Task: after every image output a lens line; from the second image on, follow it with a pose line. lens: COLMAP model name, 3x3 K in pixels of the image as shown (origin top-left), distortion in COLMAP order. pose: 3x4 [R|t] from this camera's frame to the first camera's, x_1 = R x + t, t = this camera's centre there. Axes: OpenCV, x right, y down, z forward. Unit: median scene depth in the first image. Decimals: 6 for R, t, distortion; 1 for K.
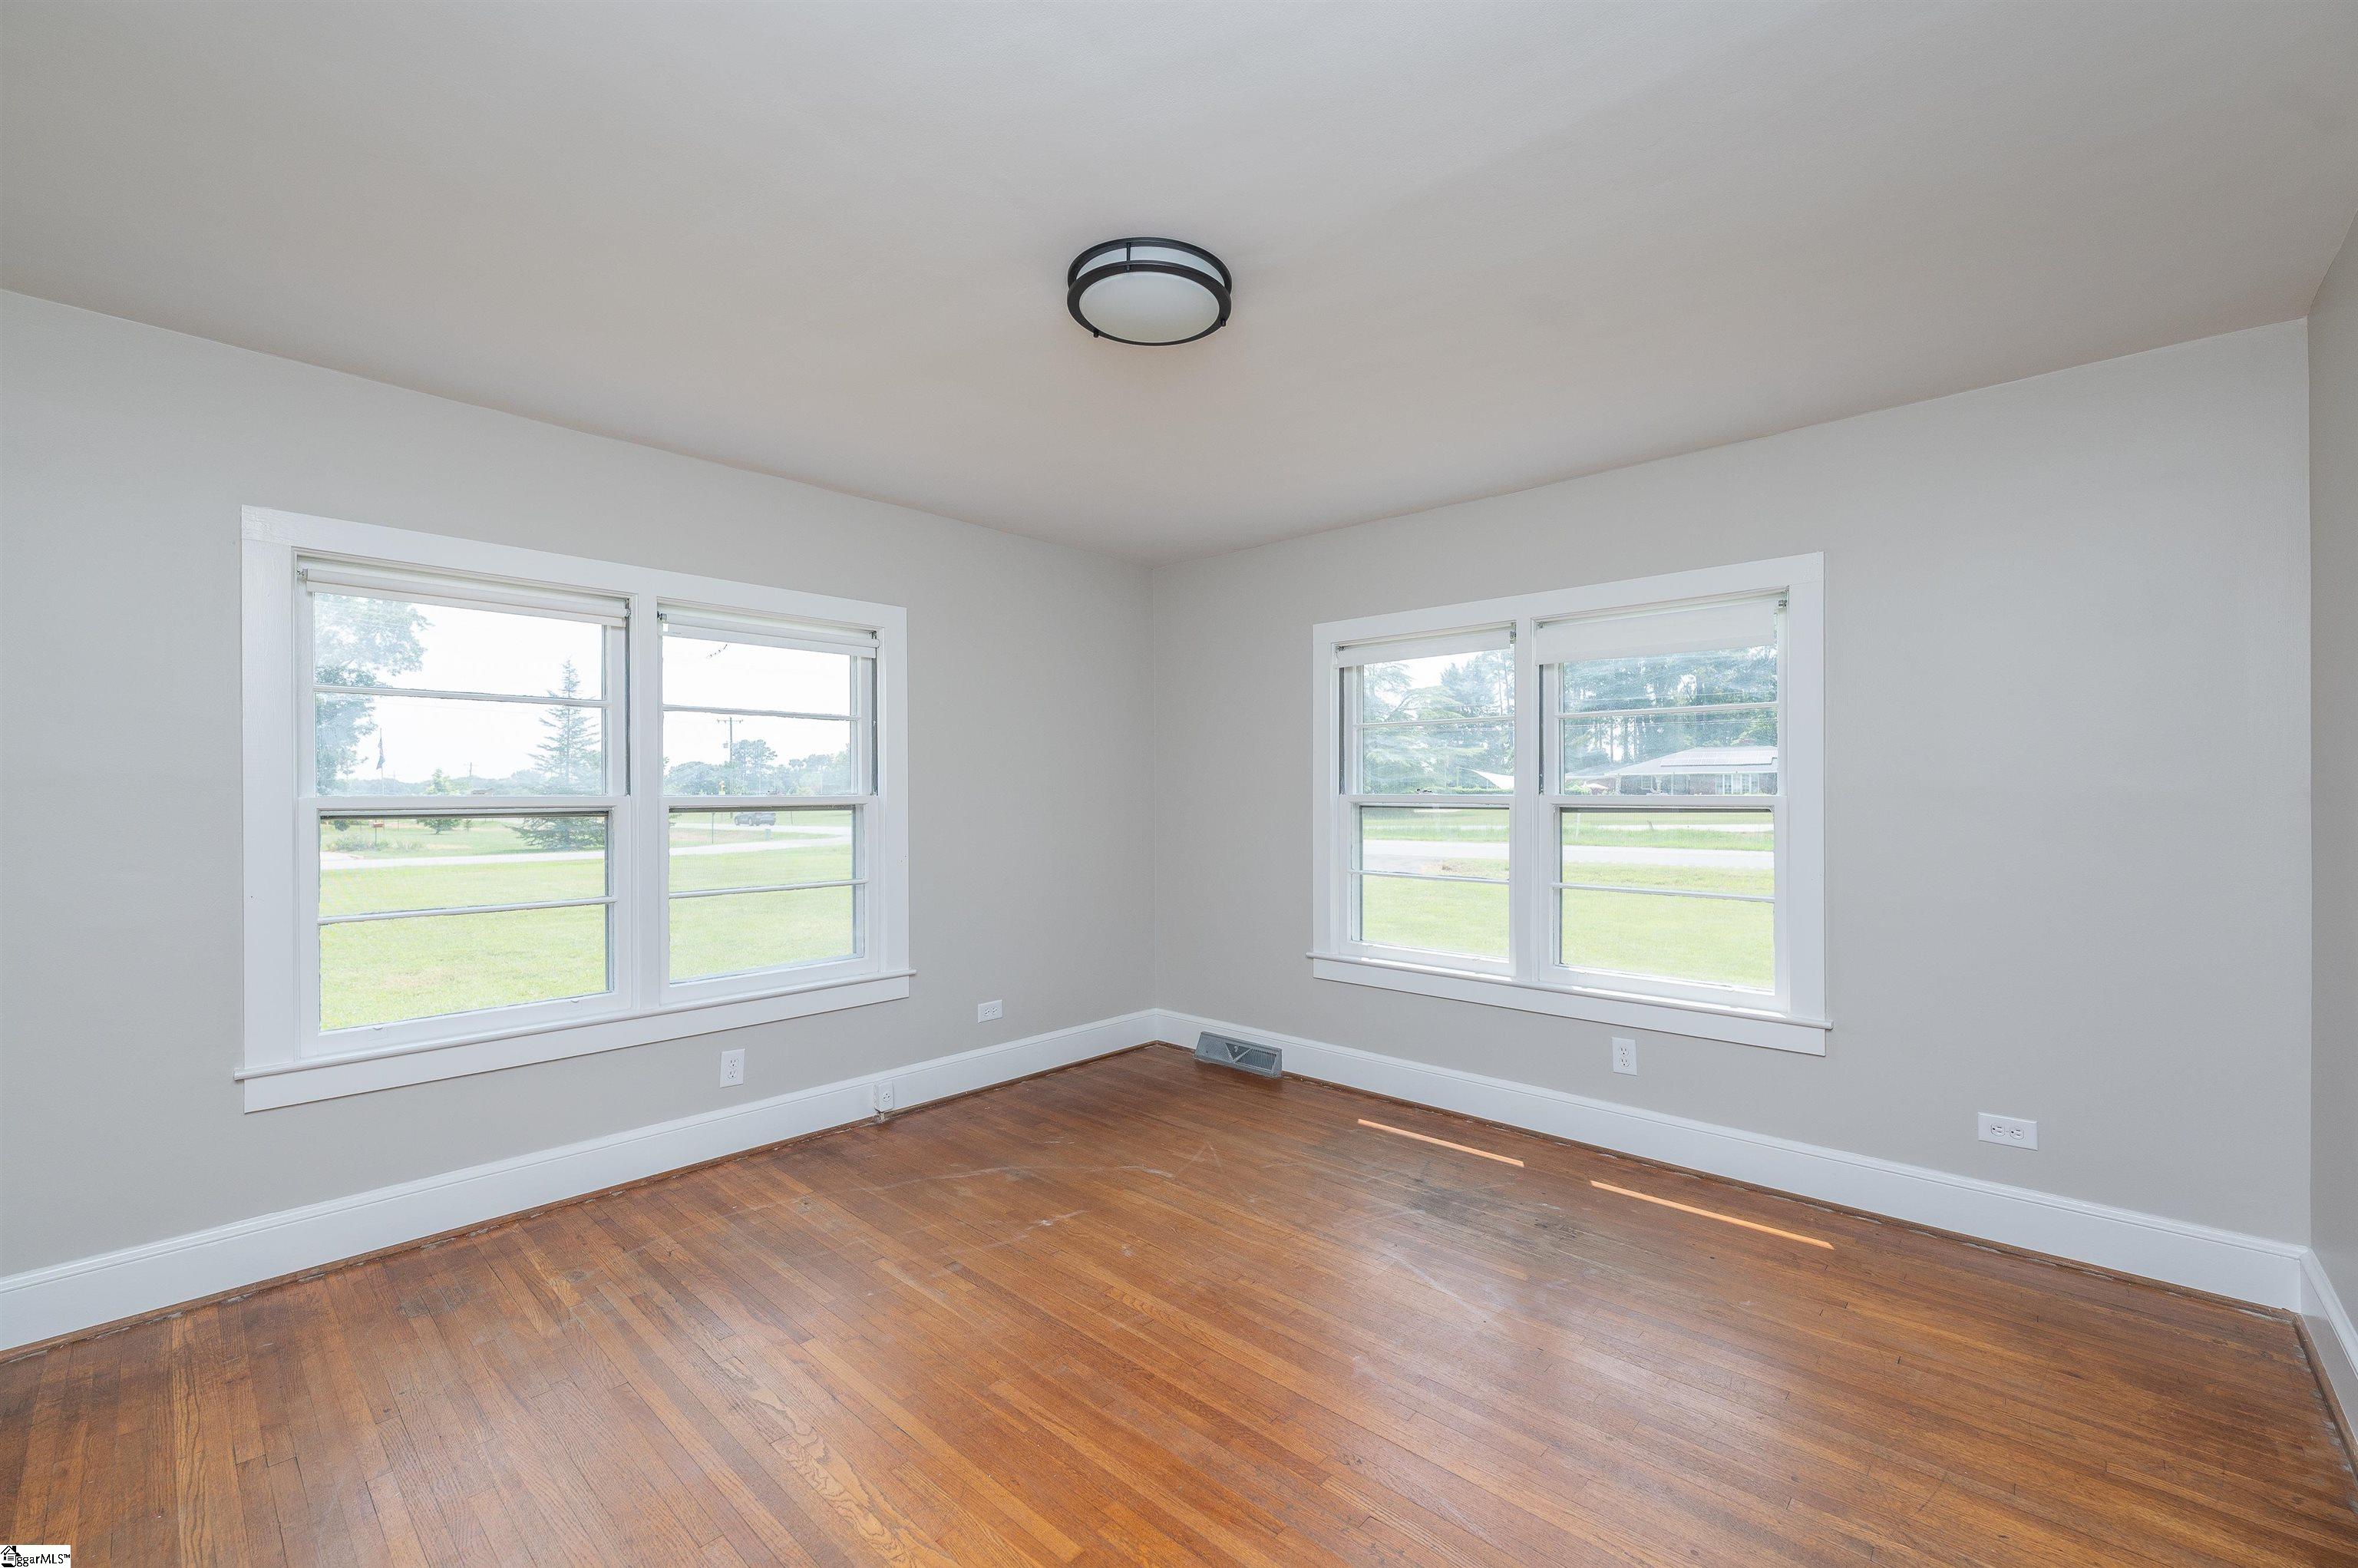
lens RADIAL K [[967.0, 0, 1151.2], [0, 967.0, 796.1], [0, 0, 1]] dist [0.009747, 0.000035]
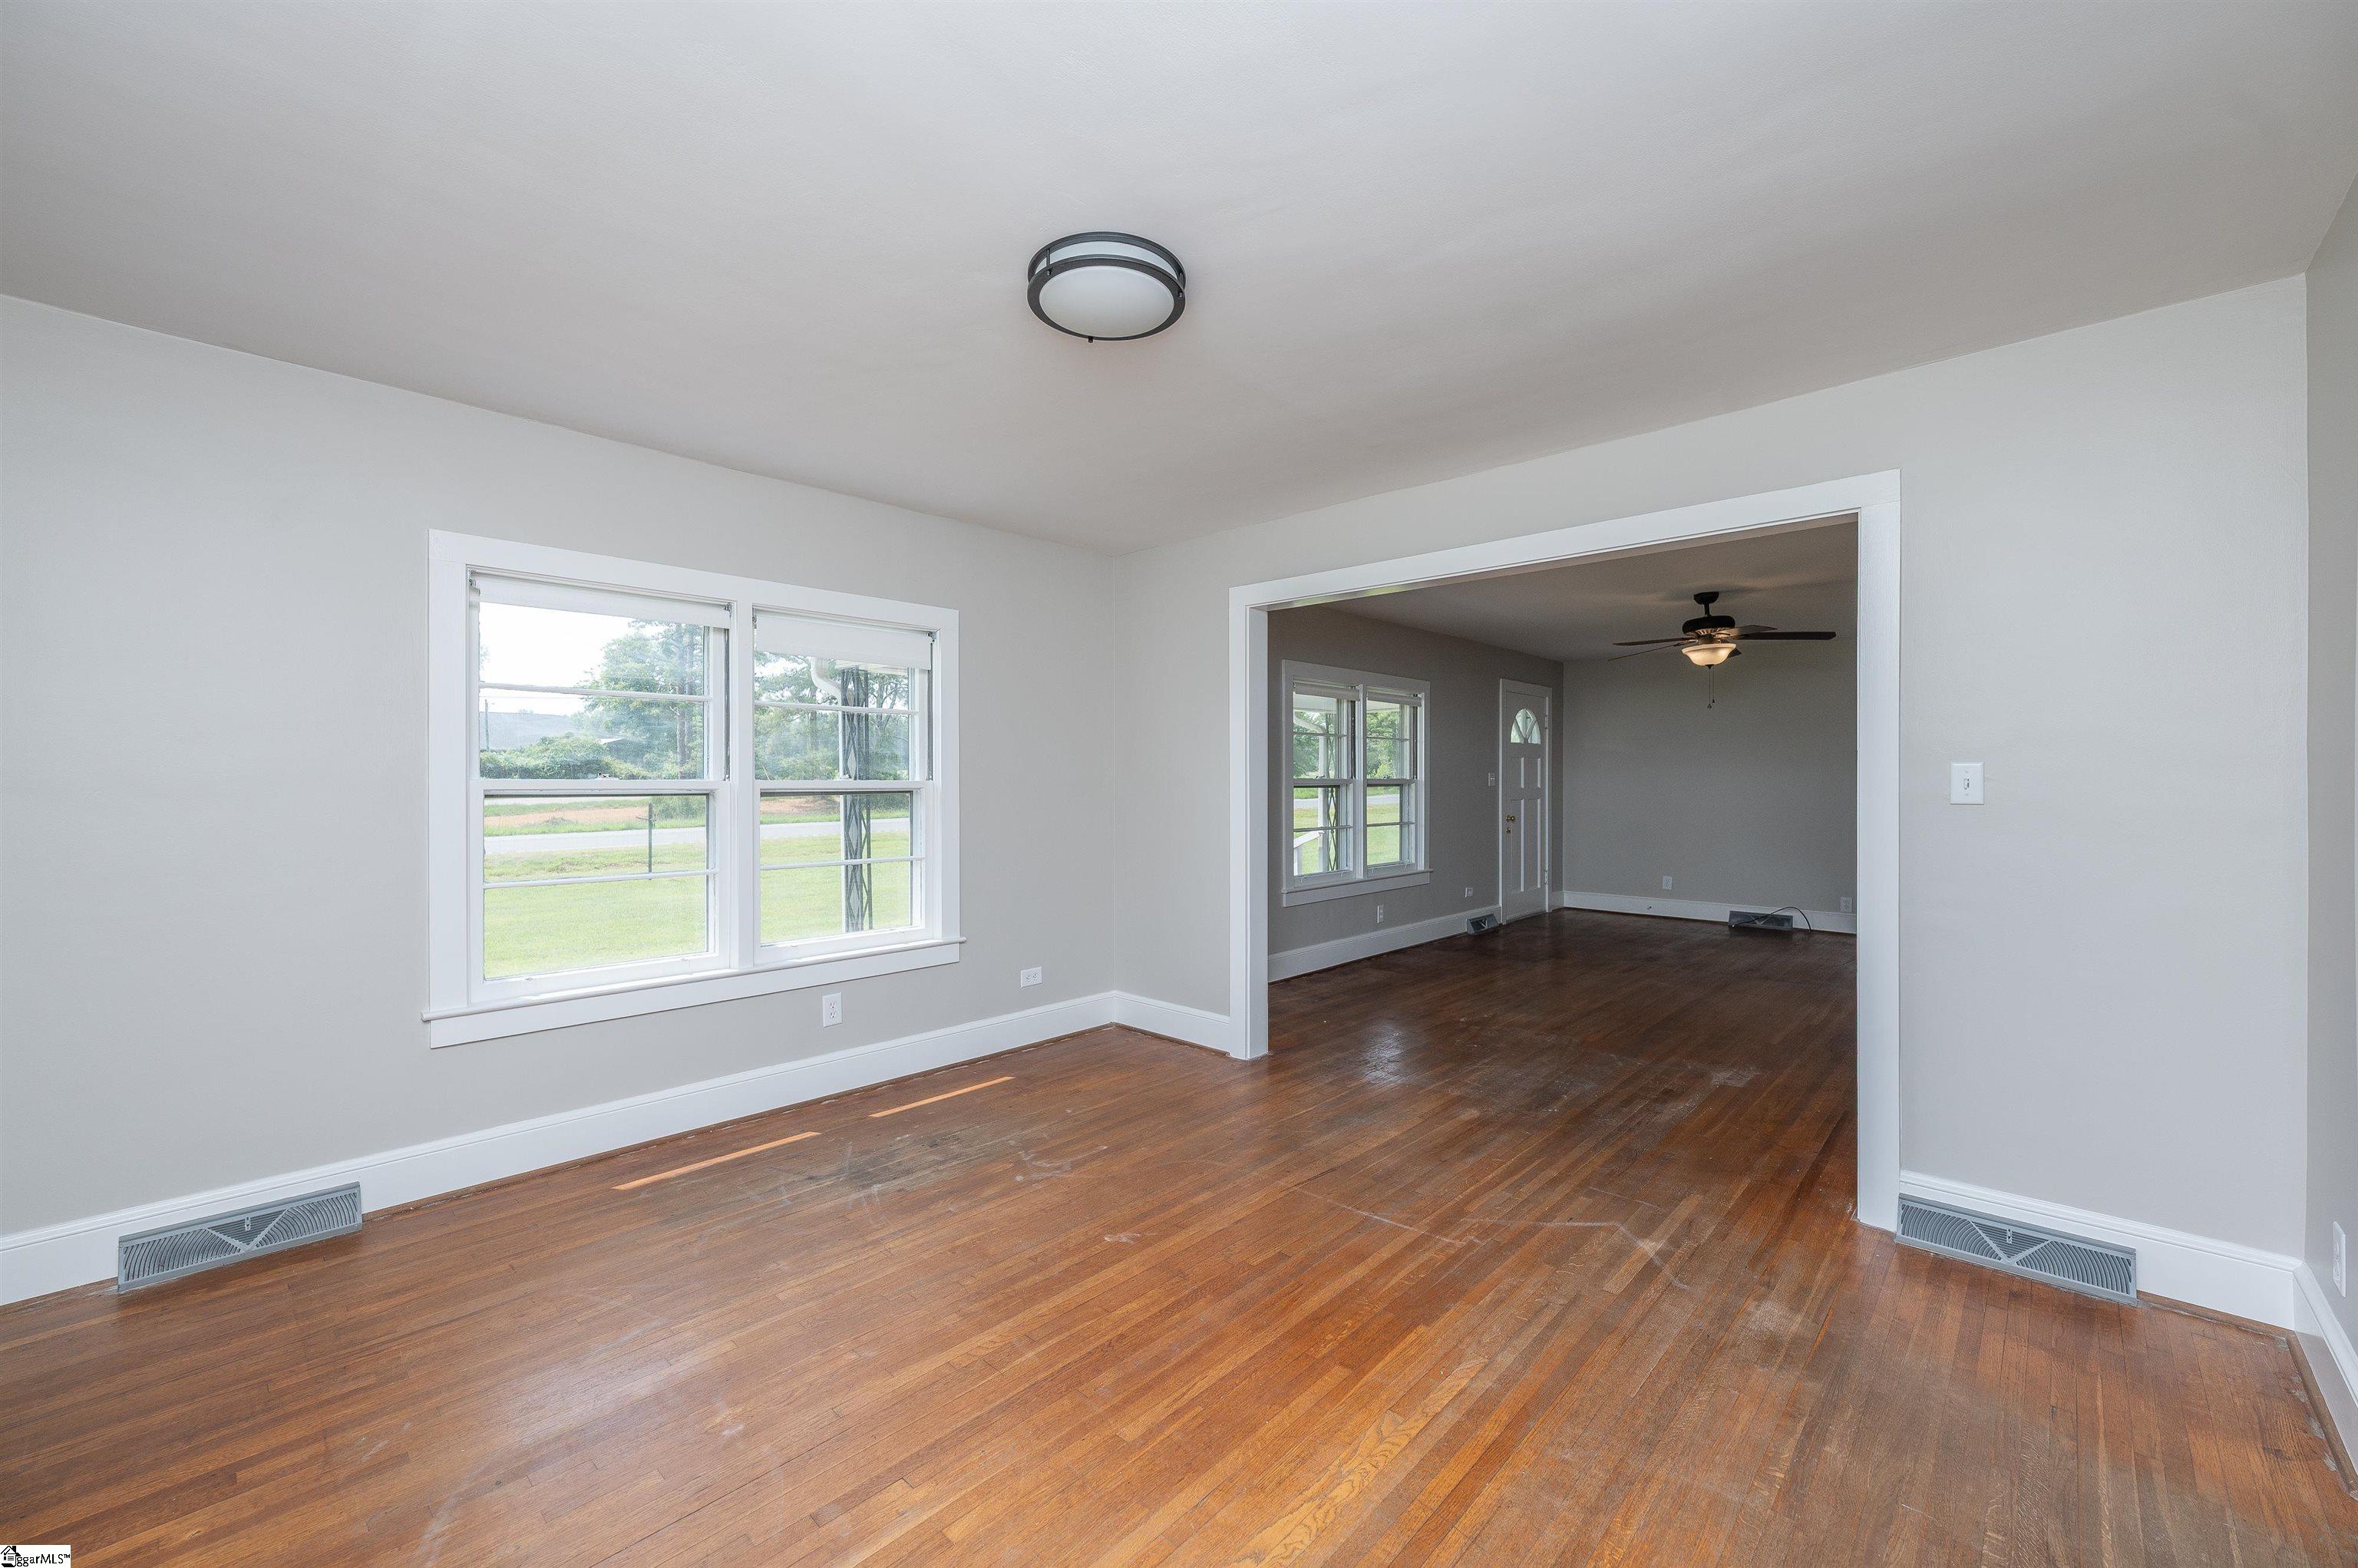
lens RADIAL K [[949.6, 0, 1222.2], [0, 949.6, 776.2], [0, 0, 1]] dist [-0.000006, 0.000262]
pose [[-0.044116, 0.009922, 0.998977, -0.695978], [0.002220, 0.999949, -0.009834, 0.006461], [-0.999024, 0.001784, -0.044136, 0.634992]]
